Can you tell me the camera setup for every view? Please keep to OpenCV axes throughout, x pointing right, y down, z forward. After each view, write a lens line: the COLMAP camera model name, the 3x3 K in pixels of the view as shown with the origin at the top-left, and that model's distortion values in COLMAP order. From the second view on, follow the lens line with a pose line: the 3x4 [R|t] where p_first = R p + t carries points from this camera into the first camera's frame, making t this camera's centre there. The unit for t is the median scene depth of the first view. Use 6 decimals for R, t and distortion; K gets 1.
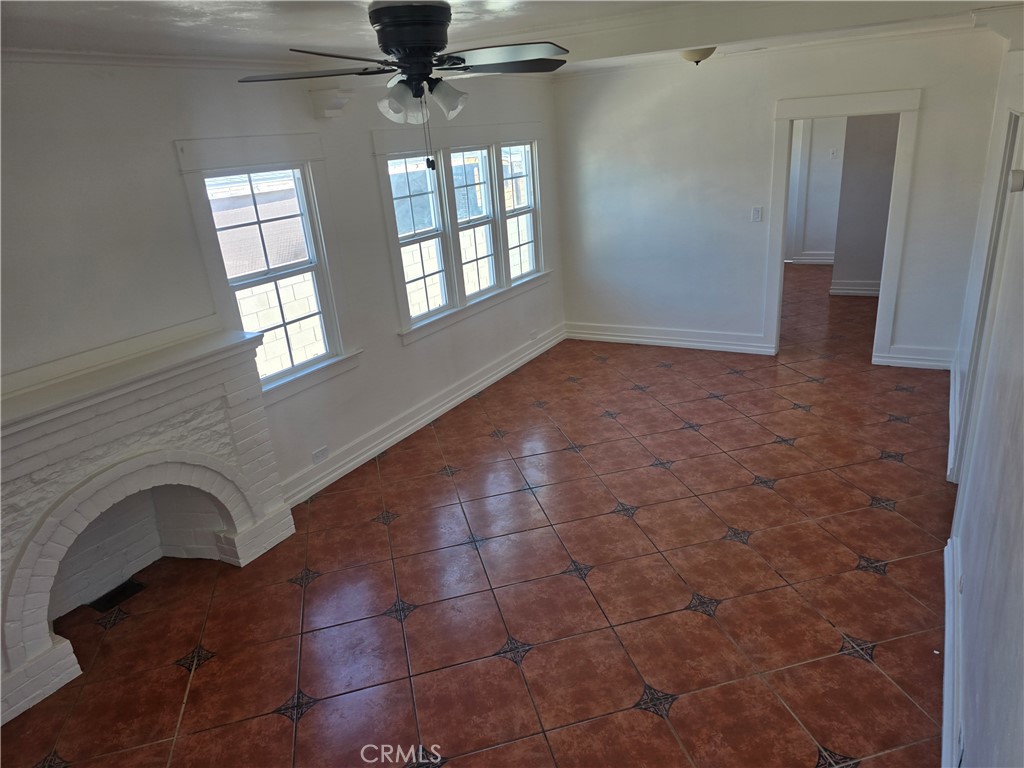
lens RADIAL K [[675.2, 0, 512.0], [0, 675.2, 384.0], [0, 0, 1]] dist [0.004489, -0.025439]
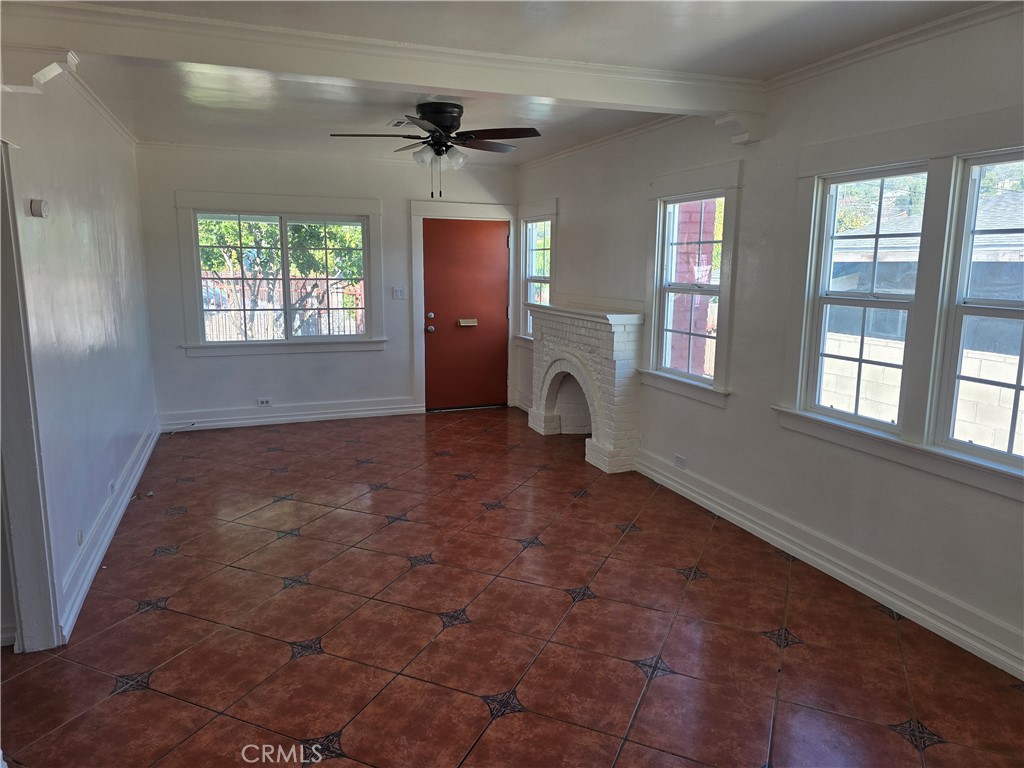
lens RADIAL K [[675.2, 0, 512.0], [0, 675.2, 384.0], [0, 0, 1]] dist [0.004489, -0.025439]
pose [[-0.607344, 0.218100, -0.763915, 0.710483], [-0.238005, 0.867458, 0.436886, -0.432455], [0.757949, 0.447156, -0.474937, 1.363244]]
